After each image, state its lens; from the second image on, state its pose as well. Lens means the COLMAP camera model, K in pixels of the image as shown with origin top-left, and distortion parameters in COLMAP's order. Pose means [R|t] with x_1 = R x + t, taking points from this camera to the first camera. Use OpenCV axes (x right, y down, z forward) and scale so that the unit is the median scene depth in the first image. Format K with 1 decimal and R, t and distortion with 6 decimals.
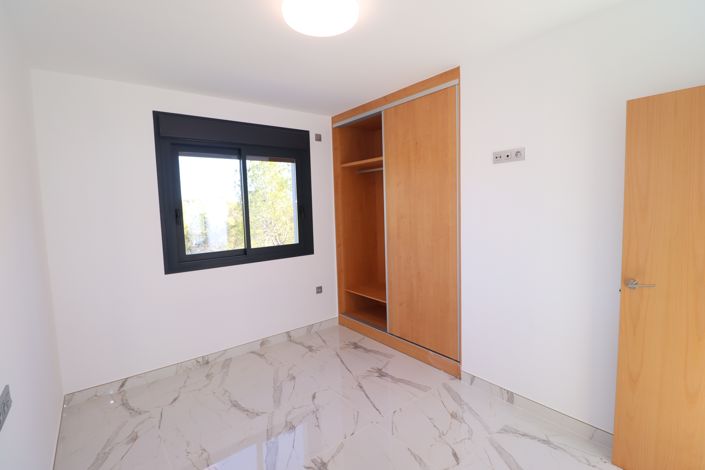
lens RADIAL K [[326.8, 0, 355.4], [0, 326.8, 236.1], [0, 0, 1]] dist [-0.004161, -0.000739]
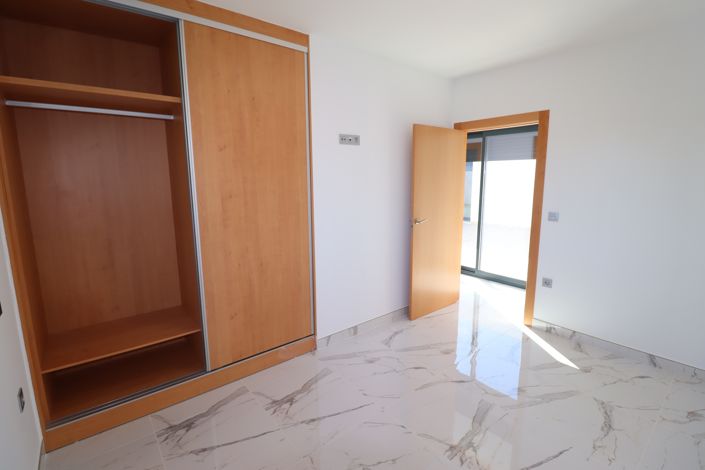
lens RADIAL K [[326.8, 0, 355.1], [0, 326.8, 231.5], [0, 0, 1]] dist [-0.004161, -0.000739]
pose [[-0.011384, -0.136846, 0.990527, -0.623187], [0.101046, 0.985363, 0.137294, -0.057030], [-0.994817, 0.101651, 0.002611, 0.795500]]
